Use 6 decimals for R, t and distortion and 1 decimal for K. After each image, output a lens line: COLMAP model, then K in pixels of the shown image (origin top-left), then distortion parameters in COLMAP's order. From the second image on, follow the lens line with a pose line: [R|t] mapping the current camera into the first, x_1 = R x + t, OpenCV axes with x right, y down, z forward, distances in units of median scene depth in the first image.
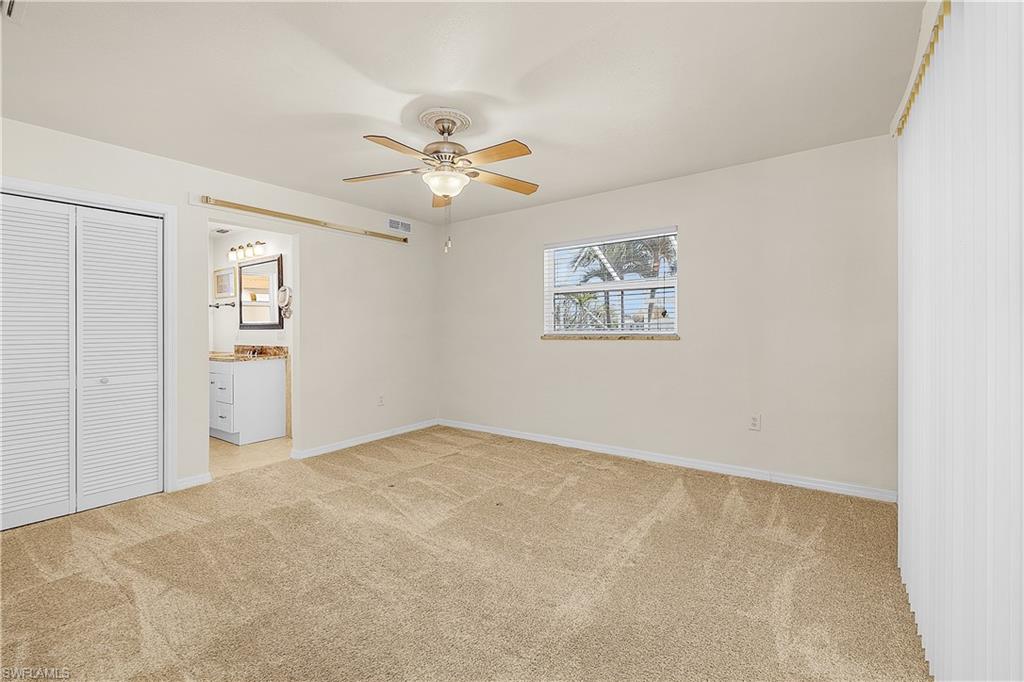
lens RADIAL K [[440.3, 0, 512.9], [0, 440.3, 333.4], [0, 0, 1]] dist [-0.017613, 0.004690]
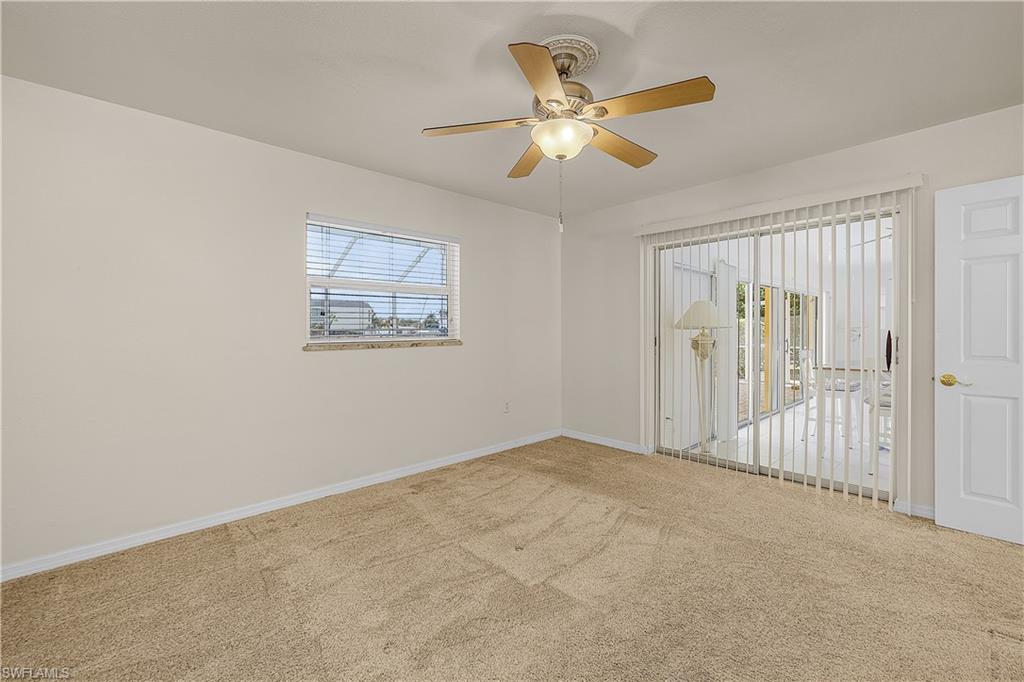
lens RADIAL K [[440.3, 0, 512.3], [0, 440.3, 339.0], [0, 0, 1]] dist [-0.017613, 0.004690]
pose [[0.174880, -0.005841, 0.984572, -0.616299], [0.020941, 0.999778, 0.002212, 0.000381], [-0.984367, 0.020231, 0.174963, 0.638407]]
